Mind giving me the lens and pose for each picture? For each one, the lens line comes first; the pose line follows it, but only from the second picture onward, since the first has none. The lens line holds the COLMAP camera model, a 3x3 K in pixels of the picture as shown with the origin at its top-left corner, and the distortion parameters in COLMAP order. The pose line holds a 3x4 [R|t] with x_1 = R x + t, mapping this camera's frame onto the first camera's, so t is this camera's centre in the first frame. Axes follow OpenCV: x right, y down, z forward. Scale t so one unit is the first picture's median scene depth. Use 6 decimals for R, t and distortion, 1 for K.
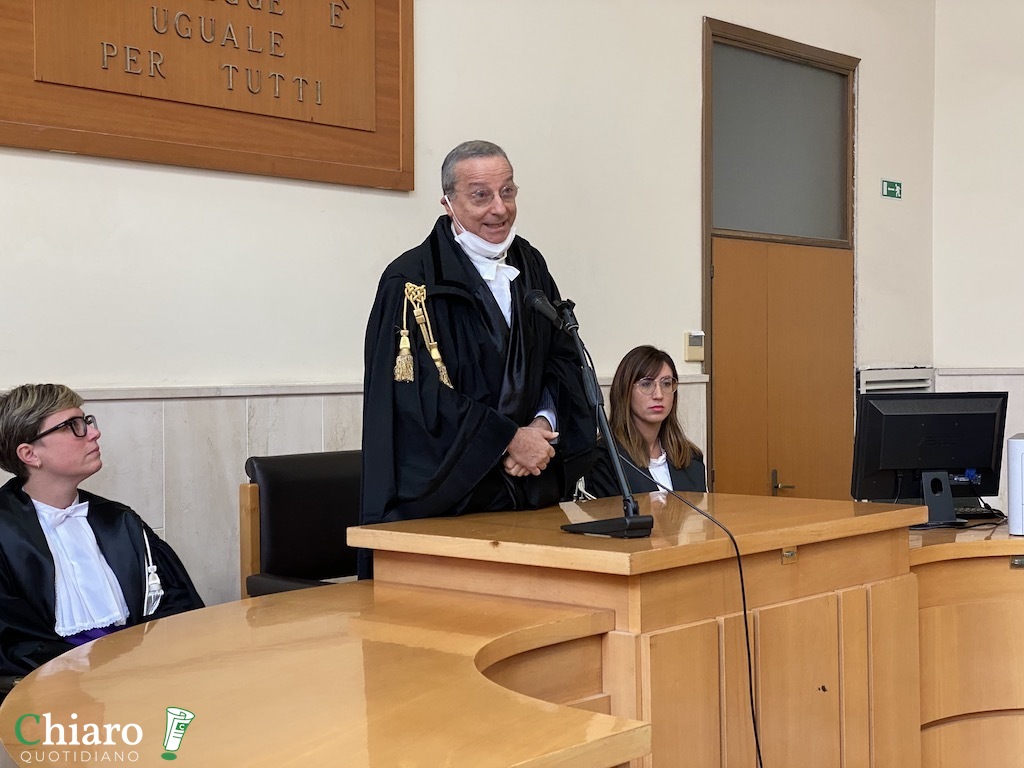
lens RADIAL K [[1556.1, 0, 488.0], [0, 1556.1, 383.7], [0, 0, 1]] dist [0.216951, -0.719633]
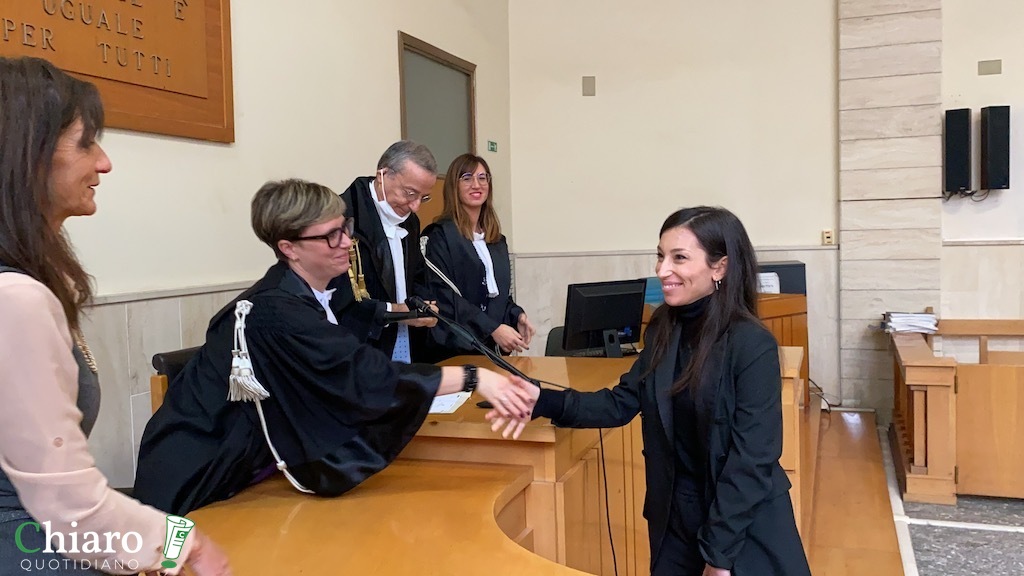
lens RADIAL K [[906.3, 0, 517.7], [0, 906.3, 289.2], [0, 0, 1]] dist [0.049730, -0.075705]
pose [[0.921289, -0.041746, 0.386632, -0.143063], [0.025391, 0.998557, 0.047315, -0.028910], [-0.388050, -0.033774, 0.921019, 0.175982]]
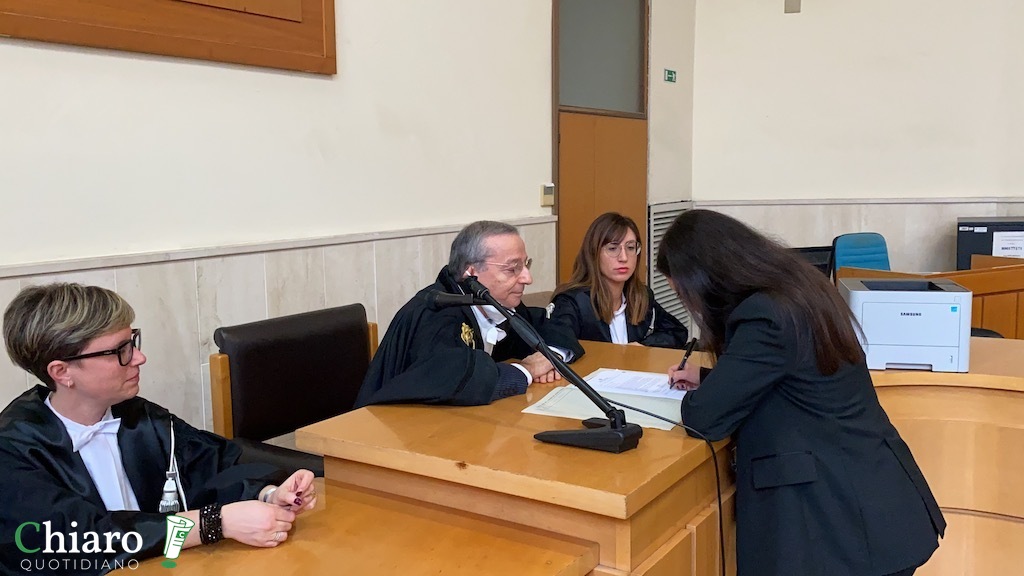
lens RADIAL K [[906.4, 0, 489.8], [0, 906.4, 287.3], [0, 0, 1]] dist [0.054221, -0.110909]
pose [[0.990318, -0.025610, 0.136436, -0.032164], [0.010652, 0.993957, 0.109253, -0.040081], [-0.138410, -0.106742, 0.984606, 0.307253]]
